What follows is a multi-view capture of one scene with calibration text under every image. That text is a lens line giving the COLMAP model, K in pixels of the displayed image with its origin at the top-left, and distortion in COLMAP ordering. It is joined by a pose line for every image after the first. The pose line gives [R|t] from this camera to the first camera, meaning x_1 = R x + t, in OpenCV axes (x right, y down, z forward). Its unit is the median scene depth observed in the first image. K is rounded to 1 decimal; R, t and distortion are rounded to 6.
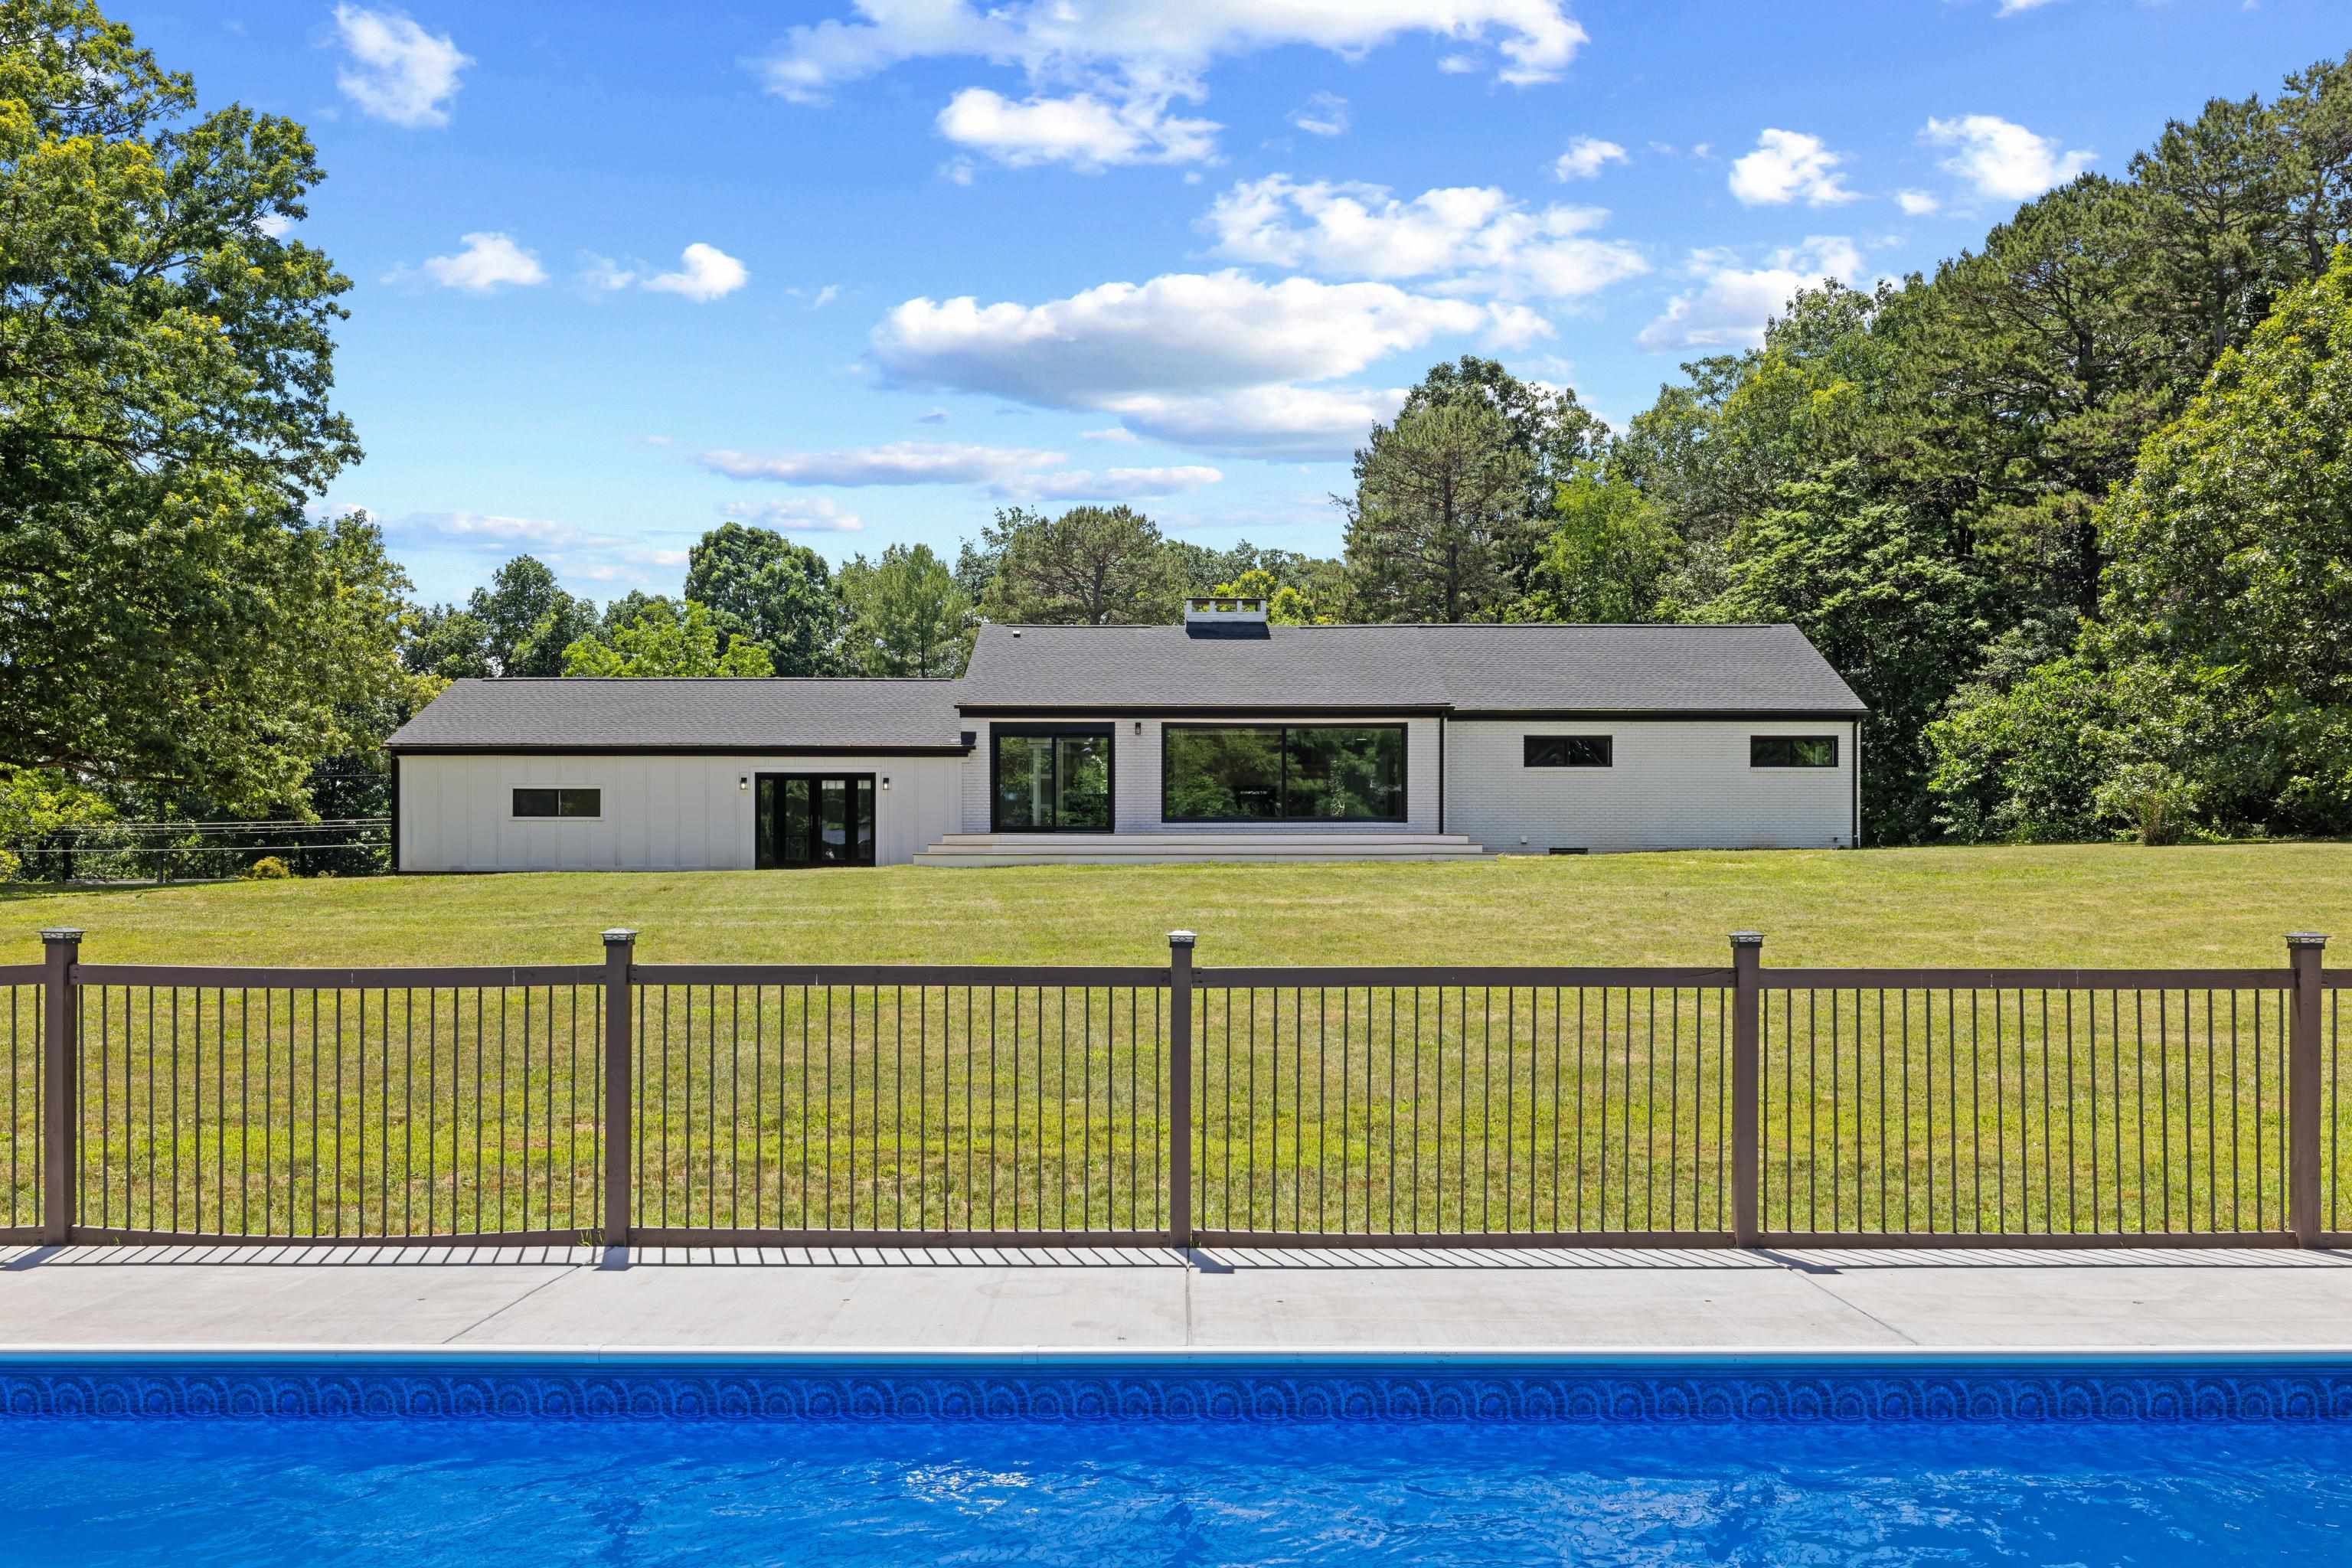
lens RADIAL K [[1889.0, 0, 1176.0], [0, 1889.0, 784.0], [0, 0, 1]] dist [0.008106, -0.001650]
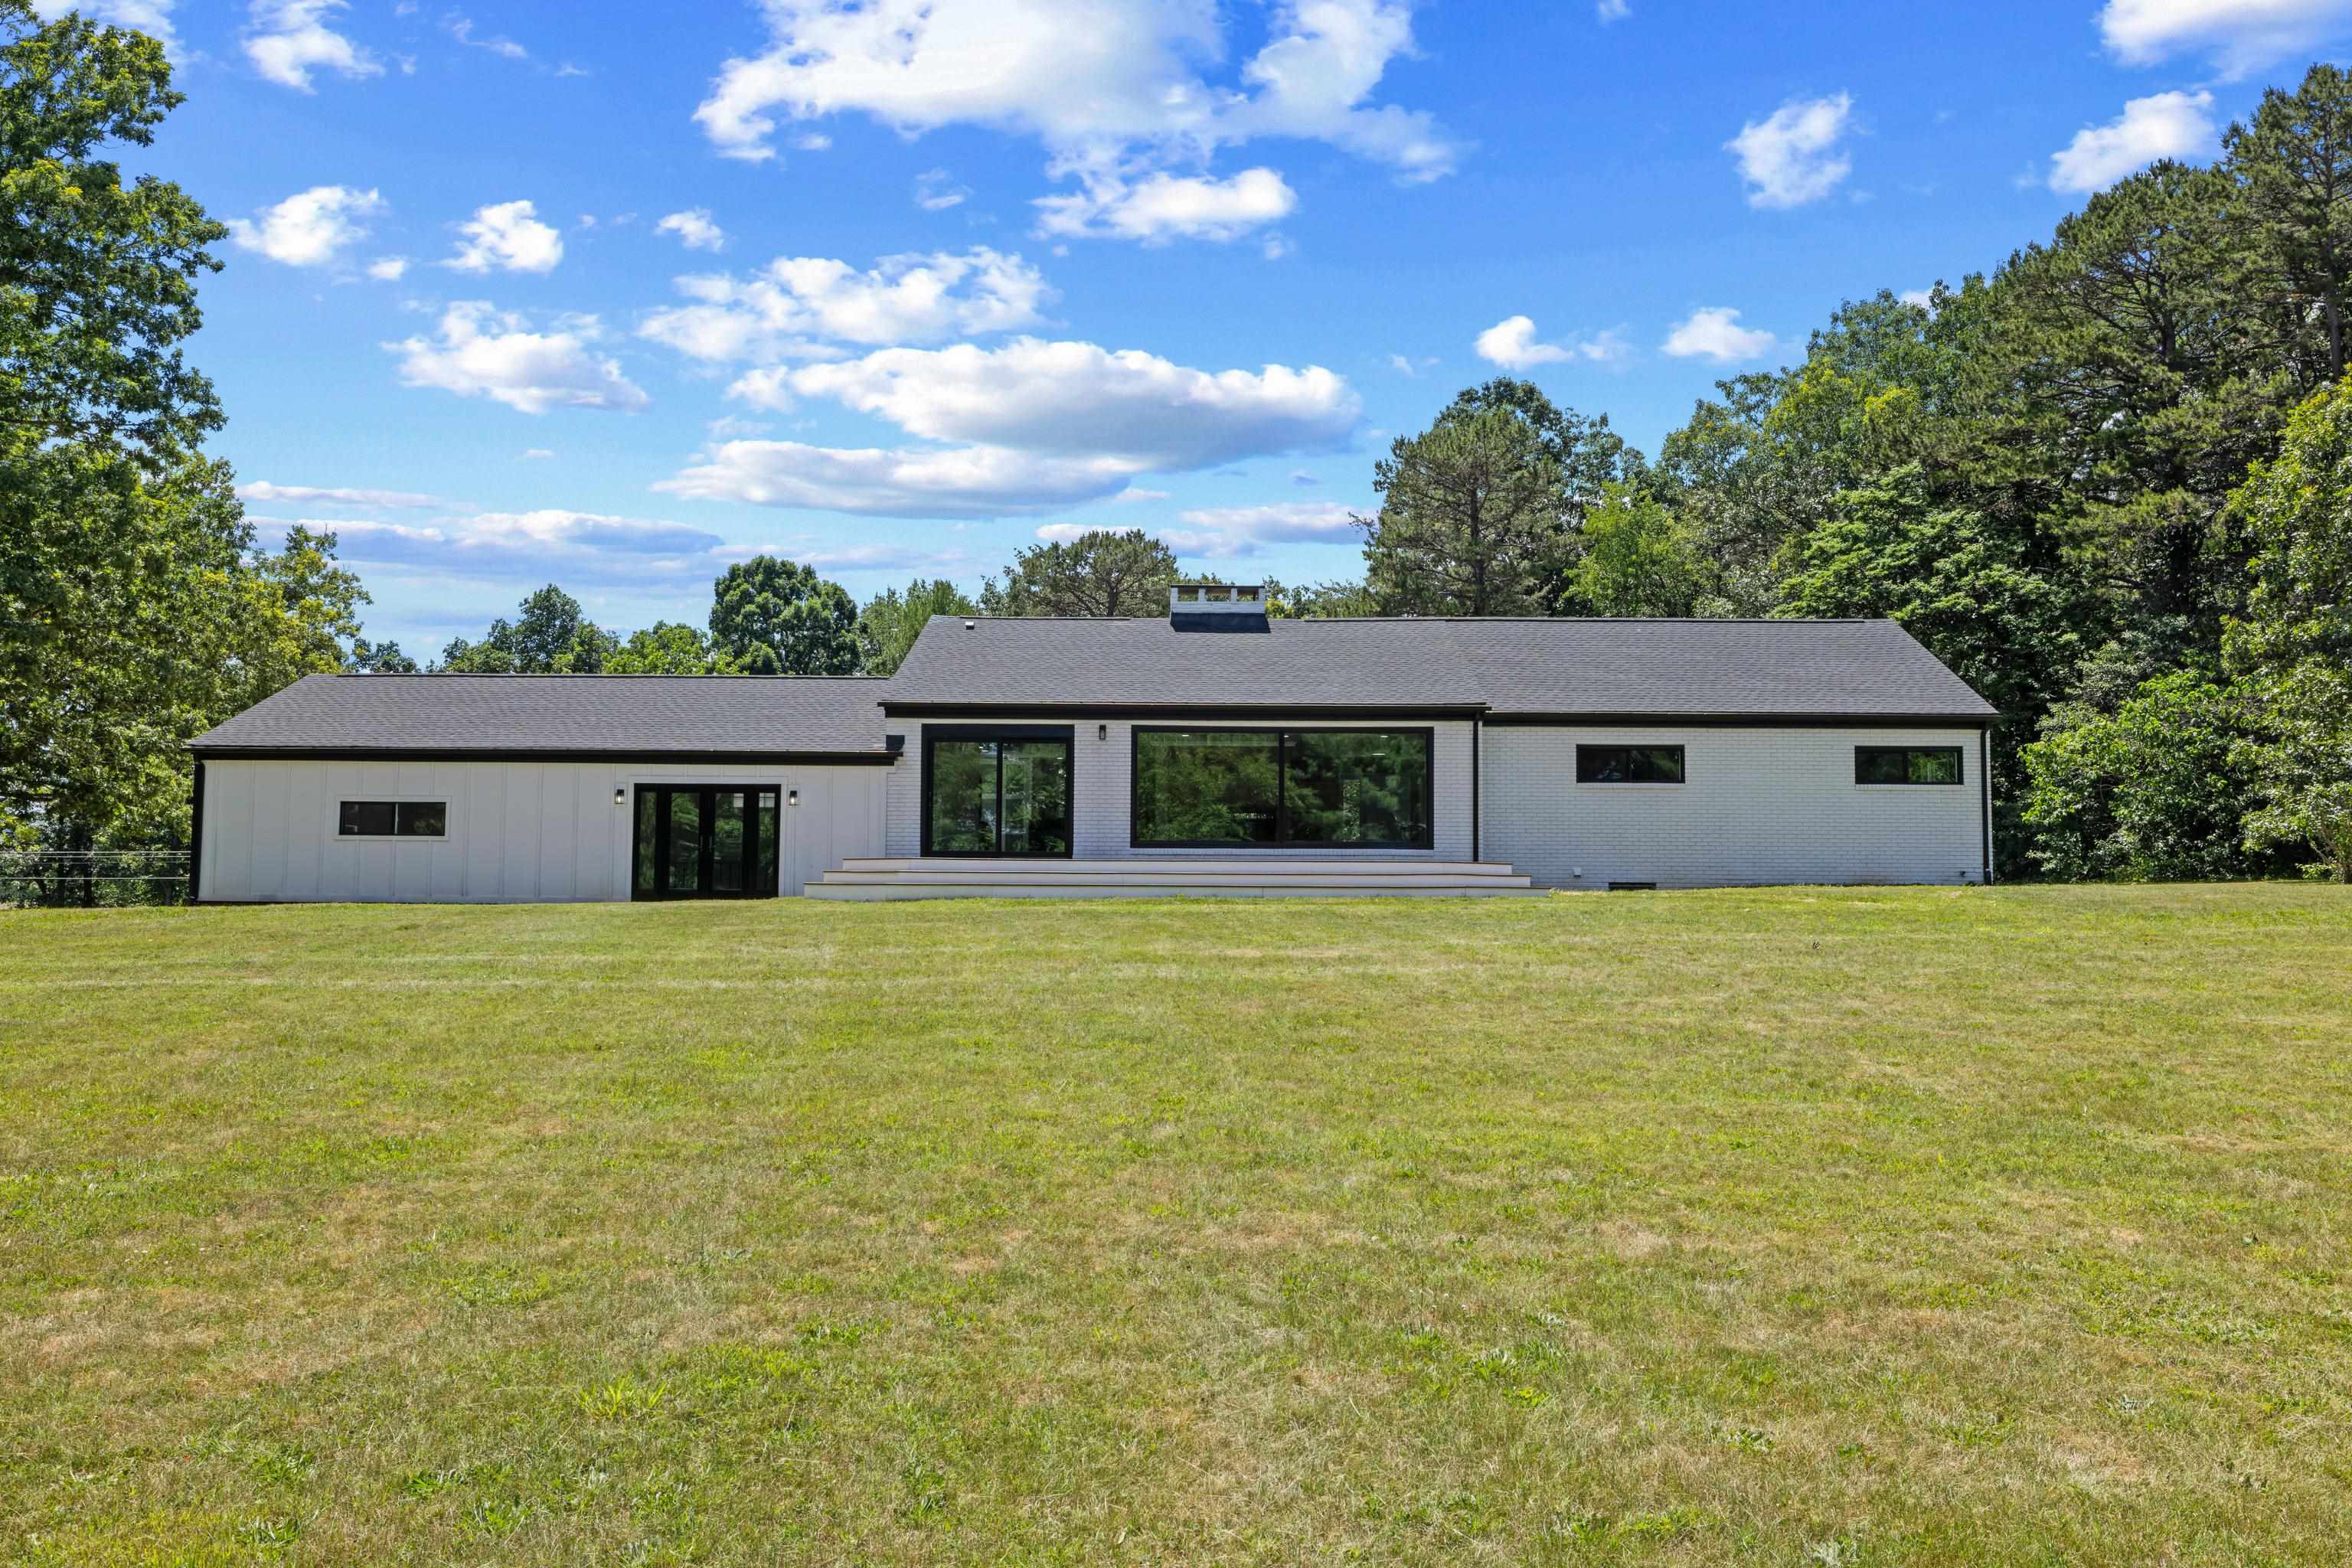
lens RADIAL K [[1767.9, 0, 1176.0], [0, 1767.9, 784.0], [0, 0, 1]] dist [0.002504, -0.040844]
pose [[0.999791, 0.005568, -0.019696, 0.023765], [-0.006026, 0.999710, -0.023303, 0.009349], [0.019560, 0.023417, 0.999534, 0.210884]]
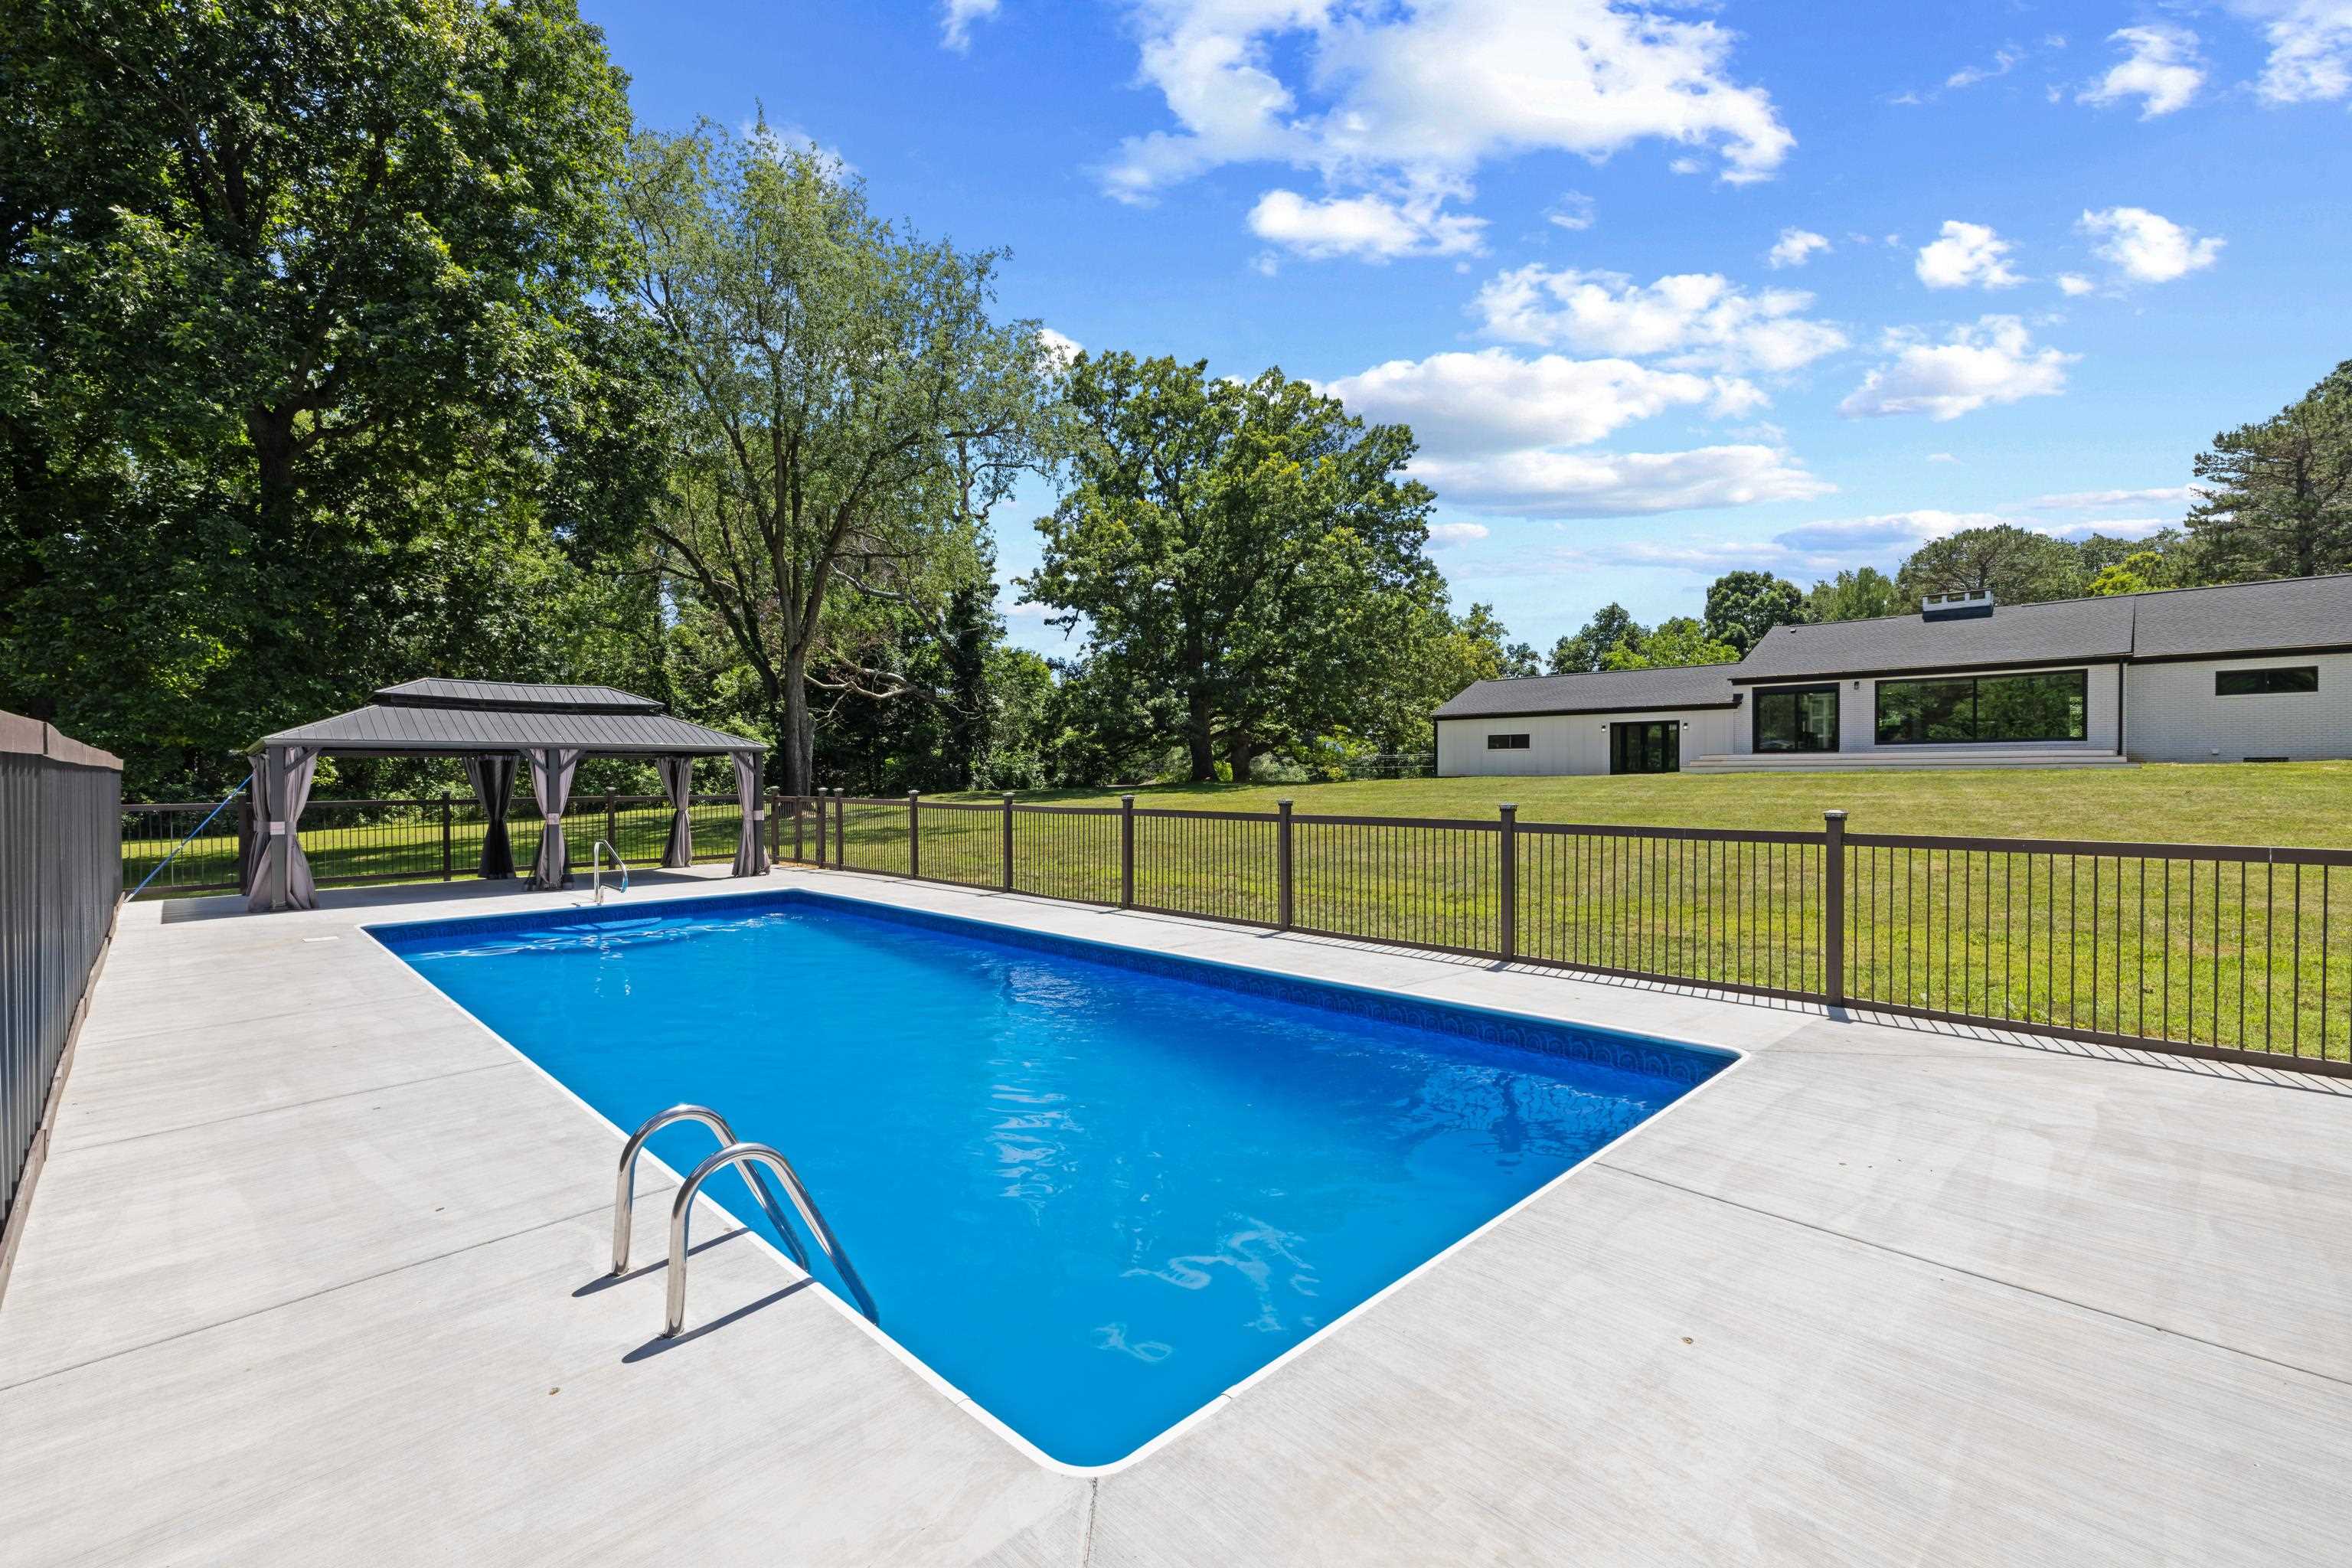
lens RADIAL K [[997.6, 0, 1176.0], [0, 997.6, 784.0], [0, 0, 1]] dist [0.000457, -0.000083]
pose [[0.706819, 0.006105, -0.707368, 0.148934], [0.031812, 0.998677, 0.040407, 0.000968], [0.706679, -0.051064, 0.705690, 0.004638]]
